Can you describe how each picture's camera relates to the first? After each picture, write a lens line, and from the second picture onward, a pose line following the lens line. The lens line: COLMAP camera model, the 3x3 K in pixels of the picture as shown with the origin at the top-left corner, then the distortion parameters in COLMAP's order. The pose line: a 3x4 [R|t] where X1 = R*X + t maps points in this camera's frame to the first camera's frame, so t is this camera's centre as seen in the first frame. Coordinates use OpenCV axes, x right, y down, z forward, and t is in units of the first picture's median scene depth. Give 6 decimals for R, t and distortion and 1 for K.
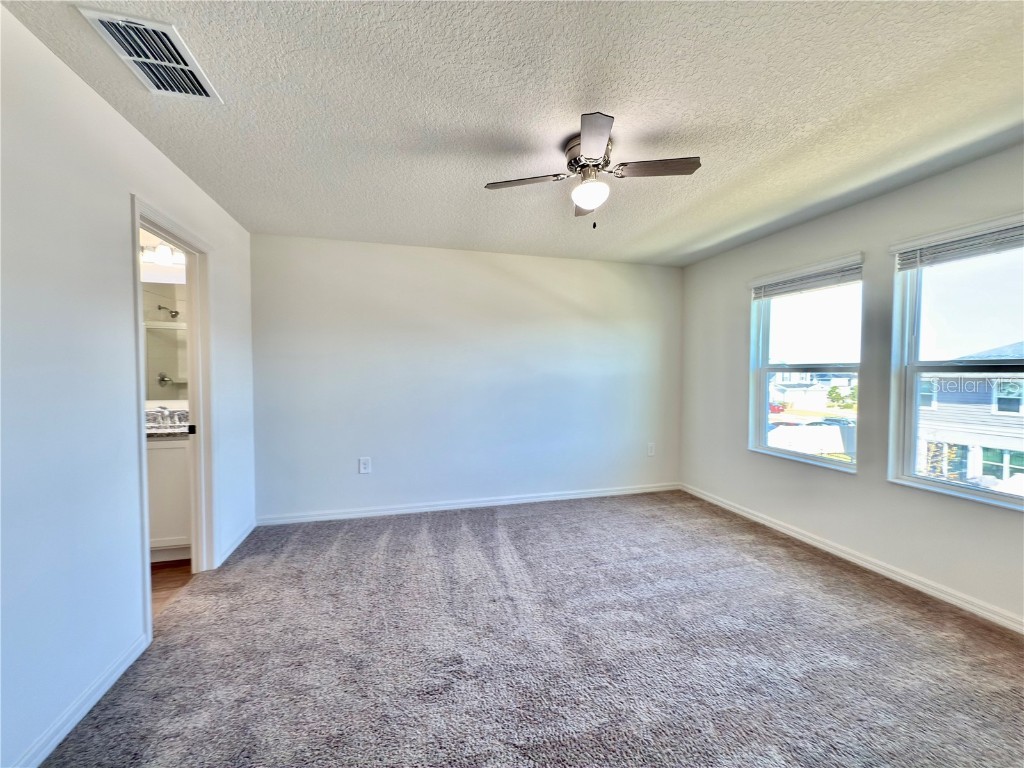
lens RADIAL K [[411.8, 0, 512.0], [0, 411.8, 384.0], [0, 0, 1]] dist [0.000656, -0.000102]
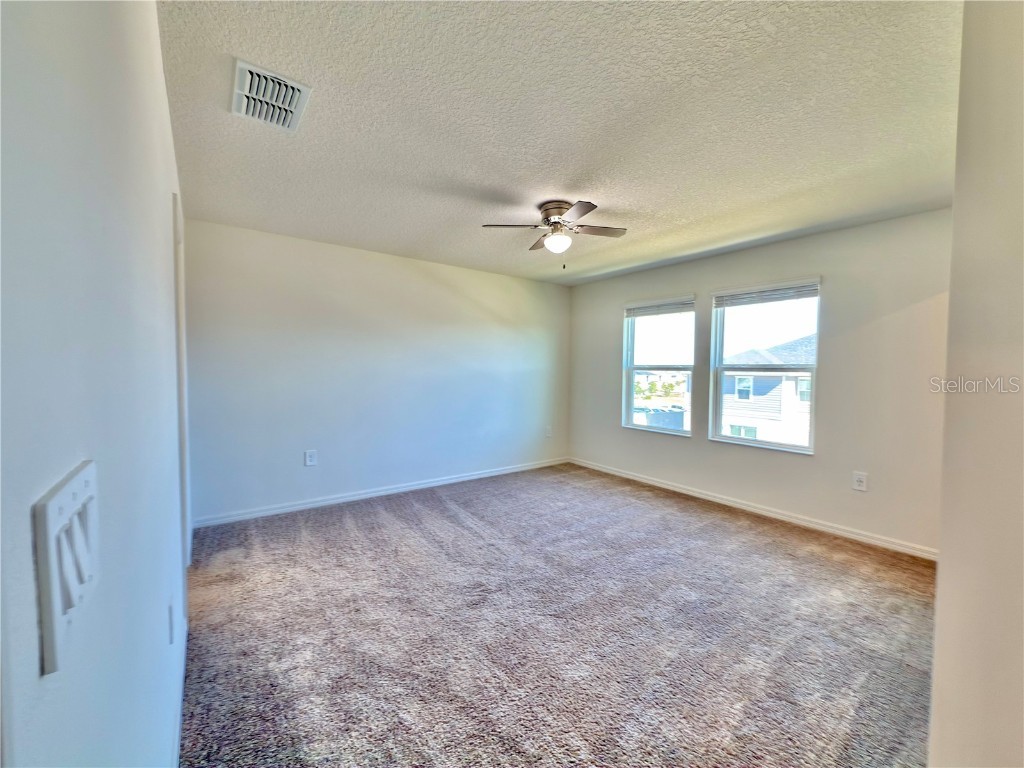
lens RADIAL K [[414.2, 0, 512.9], [0, 414.2, 382.3], [0, 0, 1]] dist [0.000003, -0.000180]
pose [[0.929824, -0.002946, 0.367992, -0.337904], [0.000854, 0.999983, 0.005847, 0.004041], [-0.368003, -0.005122, 0.929811, -0.183801]]
